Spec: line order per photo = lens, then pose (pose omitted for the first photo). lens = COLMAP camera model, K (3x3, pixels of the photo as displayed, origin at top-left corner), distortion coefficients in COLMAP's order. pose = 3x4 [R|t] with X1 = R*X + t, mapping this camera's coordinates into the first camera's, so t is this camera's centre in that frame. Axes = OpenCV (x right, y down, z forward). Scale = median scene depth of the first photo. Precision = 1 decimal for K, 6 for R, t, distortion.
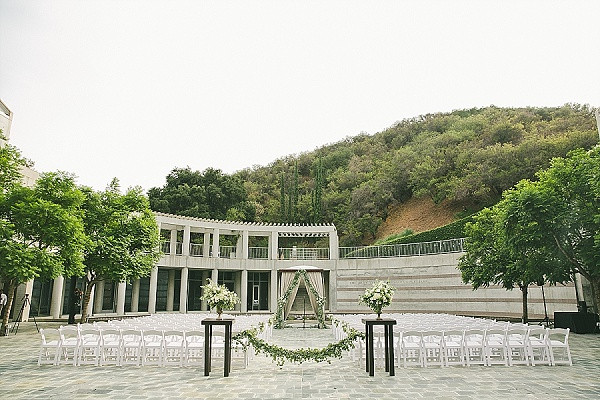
lens RADIAL K [[417.6, 0, 311.5], [0, 417.6, 200.9], [0, 0, 1]] dist [0.000287, 0.000006]
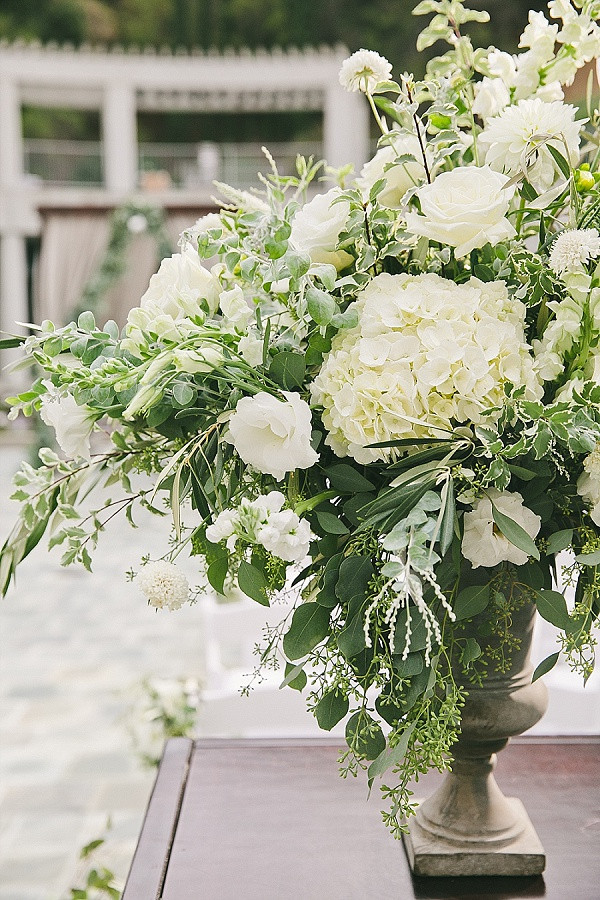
lens RADIAL K [[1274.4, 0, 300.0], [0, 1274.4, 450.0], [0, 0, 1]] dist [0.093006, -0.002973]
pose [[0.999972, -0.002285, -0.007180, 0.020108], [0.004441, 0.948554, 0.316583, 0.024670], [0.006087, -0.316606, 0.948538, 0.110066]]
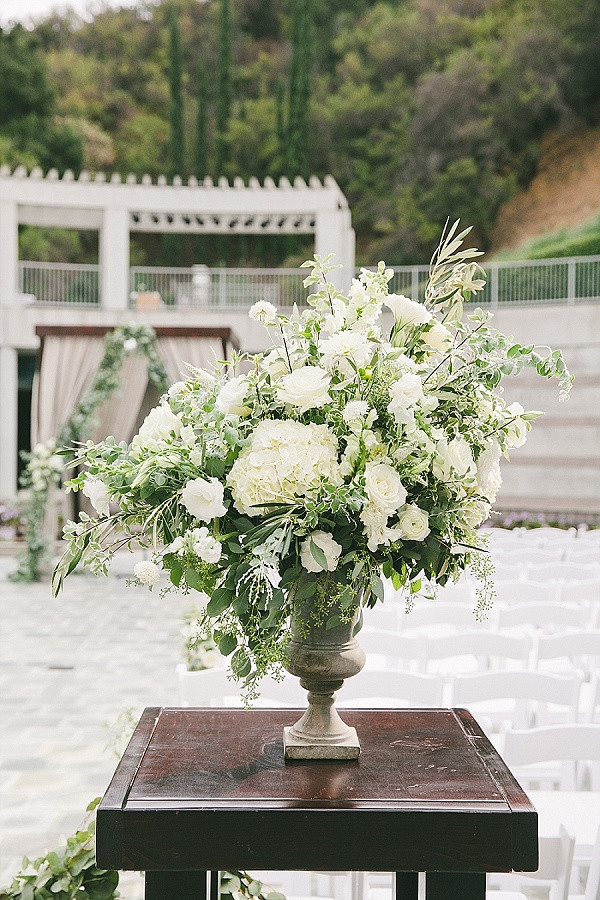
lens RADIAL K [[1274.4, 0, 300.0], [0, 1274.4, 450.0], [0, 0, 1]] dist [0.093006, -0.002973]
pose [[0.999878, 0.015404, 0.002721, 0.020931], [-0.015618, 0.973317, 0.228934, 0.023021], [0.000878, -0.228949, 0.973438, 0.103086]]
